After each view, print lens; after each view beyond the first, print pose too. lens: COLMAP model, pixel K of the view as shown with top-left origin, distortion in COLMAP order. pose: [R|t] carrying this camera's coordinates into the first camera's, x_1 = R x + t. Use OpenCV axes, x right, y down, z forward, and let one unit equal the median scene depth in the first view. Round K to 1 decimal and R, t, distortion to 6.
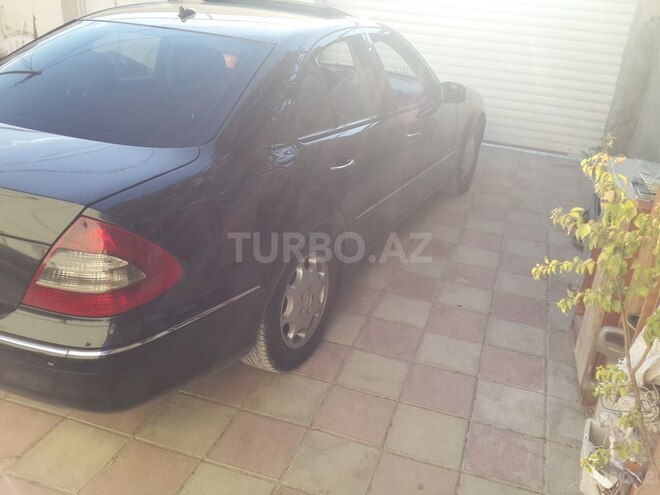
lens RADIAL K [[591.9, 0, 329.3], [0, 591.9, 249.1], [0, 0, 1]] dist [0.043946, -0.068322]
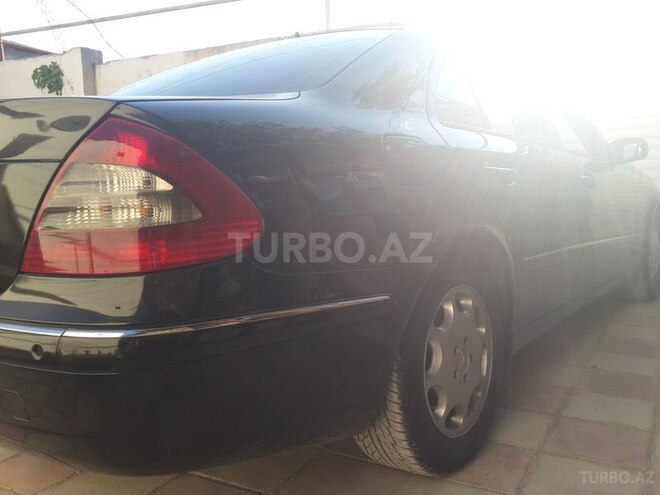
lens RADIAL K [[591.9, 0, 332.0], [0, 591.9, 245.7], [0, 0, 1]] dist [0.043946, -0.068322]
pose [[0.975246, -0.066762, -0.210805, -0.031355], [-0.007291, 0.943107, -0.332410, 0.187275], [0.221004, 0.325718, 0.919274, 0.311947]]
